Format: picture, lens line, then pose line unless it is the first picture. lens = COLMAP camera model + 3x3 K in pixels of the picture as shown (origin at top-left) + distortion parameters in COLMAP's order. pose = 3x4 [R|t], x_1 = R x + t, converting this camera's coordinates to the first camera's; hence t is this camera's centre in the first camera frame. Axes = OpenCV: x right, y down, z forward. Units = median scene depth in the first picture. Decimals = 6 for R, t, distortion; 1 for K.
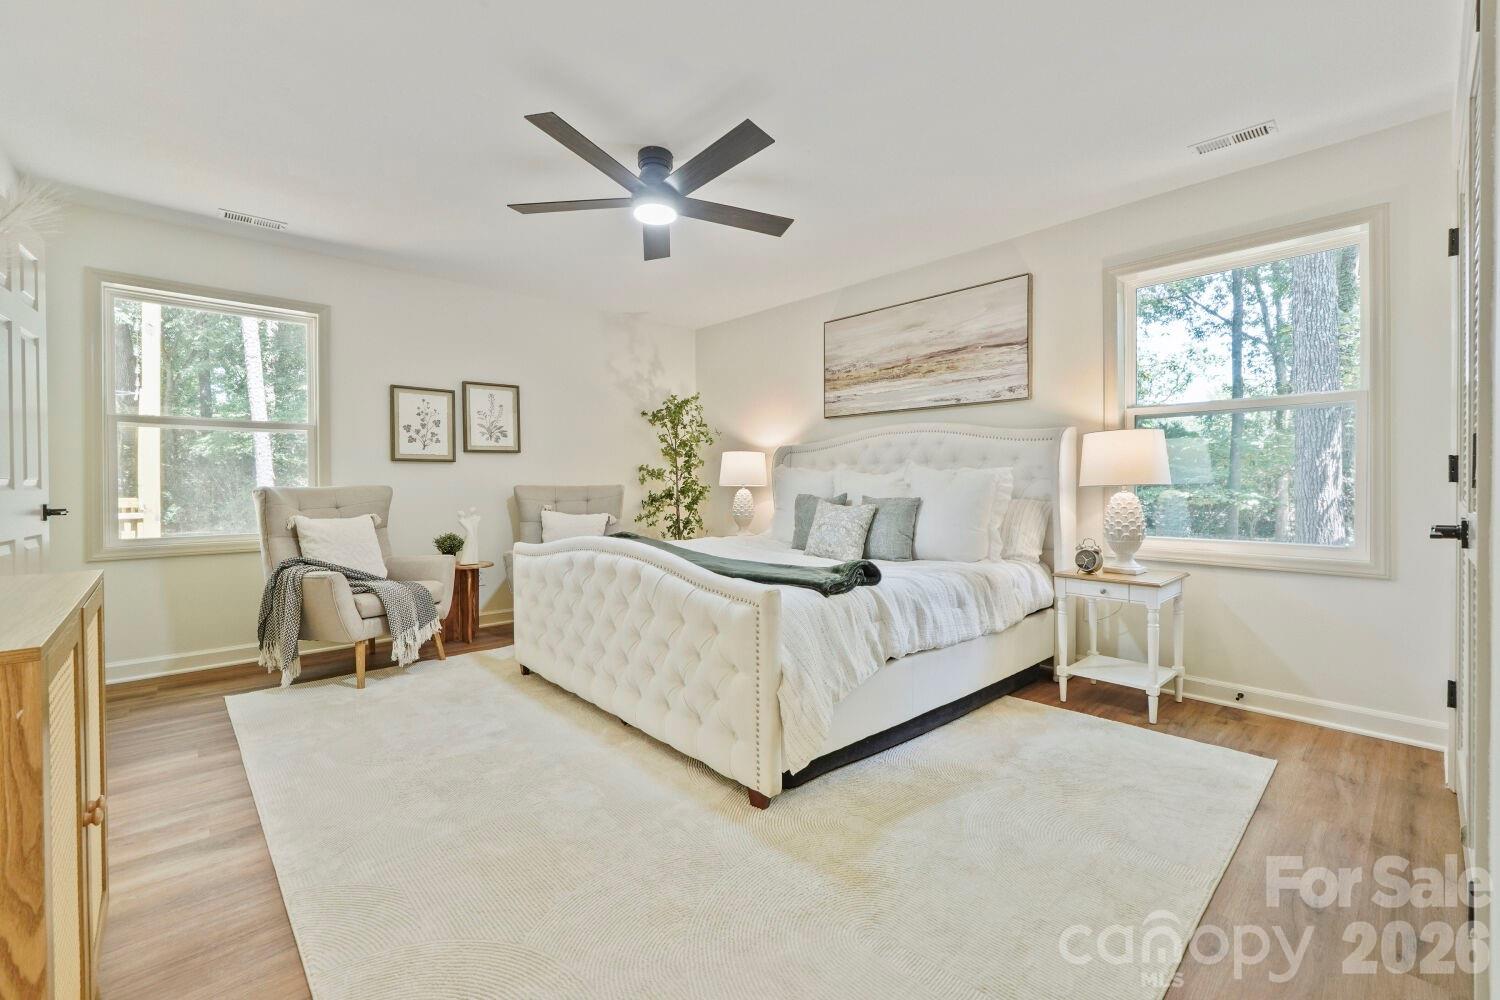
lens RADIAL K [[629.7, 0, 749.8], [0, 629.7, 492.1], [0, 0, 1]] dist [-0.001252, 0.000661]
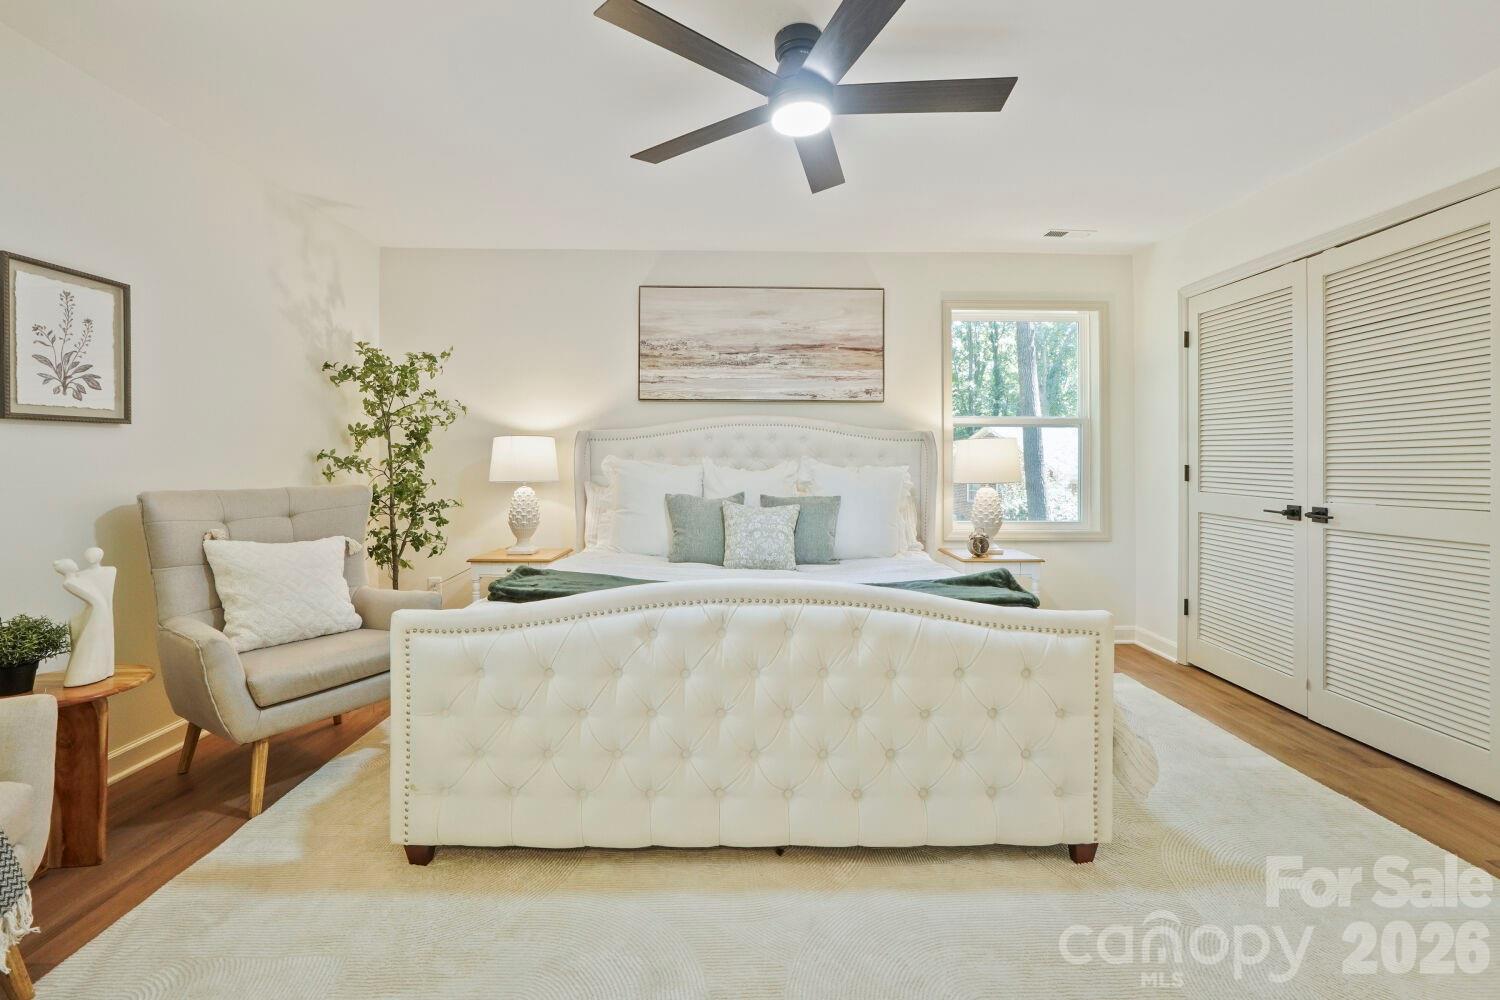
lens RADIAL K [[651.2, 0, 742.0], [0, 651.2, 458.6], [0, 0, 1]] dist [-0.000201, 0.000328]
pose [[0.668416, 0.007976, 0.743745, -0.470101], [0.007393, 0.999822, -0.017367, -0.026339], [-0.743751, 0.017107, 0.668238, 0.353198]]
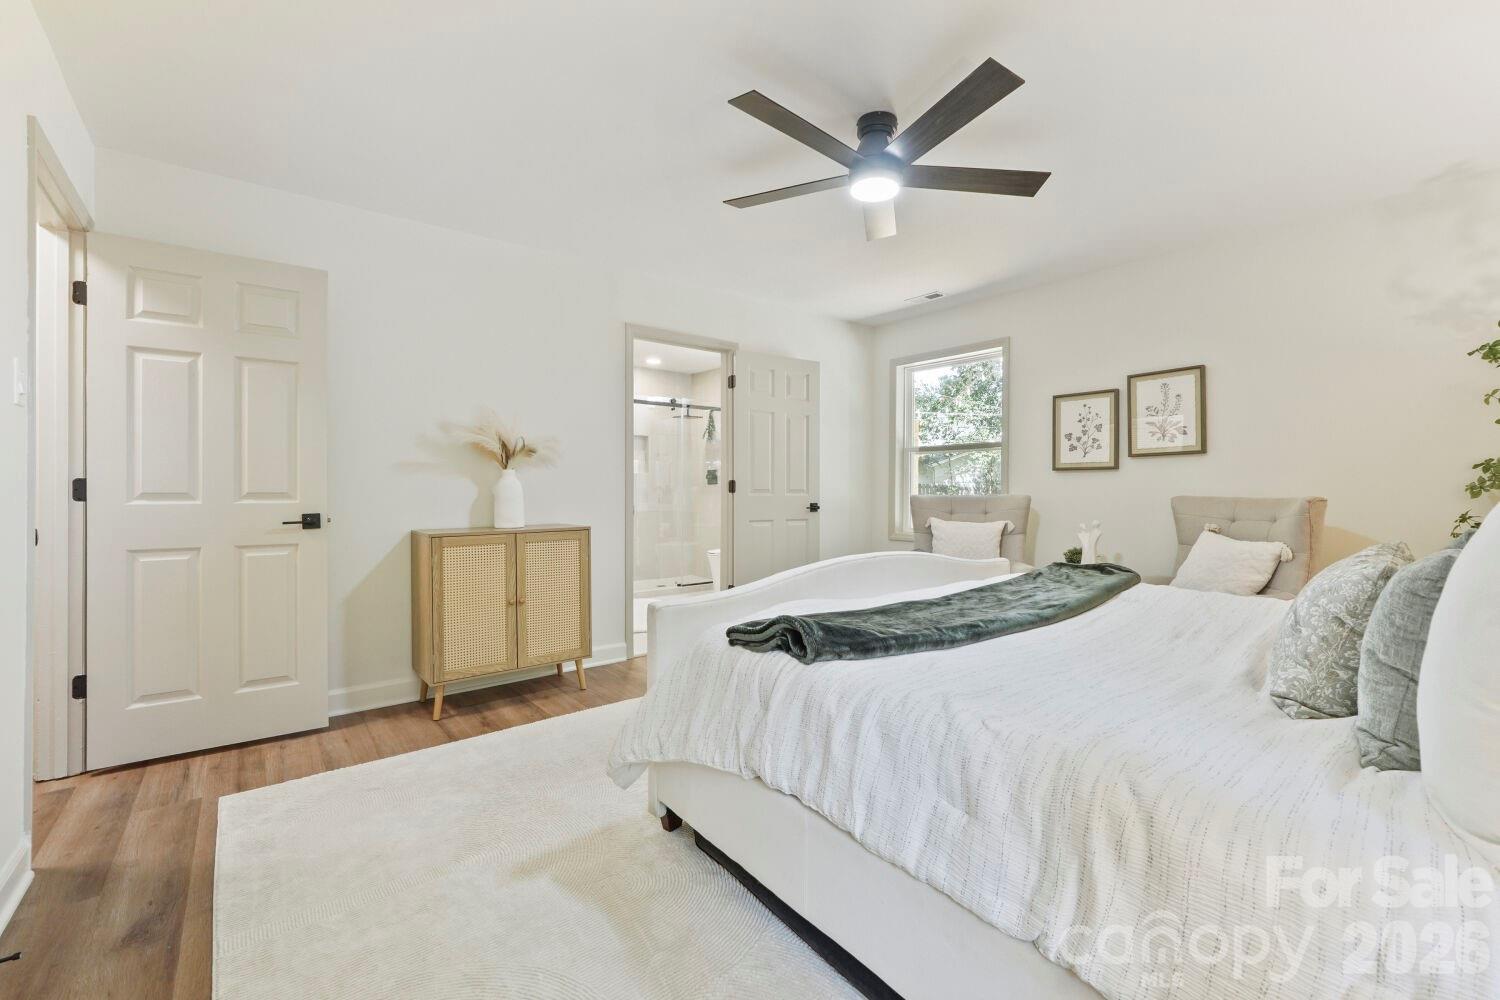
lens RADIAL K [[629.7, 0, 749.8], [0, 629.7, 492.1], [0, 0, 1]] dist [-0.001252, 0.000661]
pose [[-0.071617, 0.005509, -0.997417, 0.475202], [-0.020346, 0.999769, 0.006983, -0.011364], [0.997225, 0.020794, -0.071488, 0.571576]]
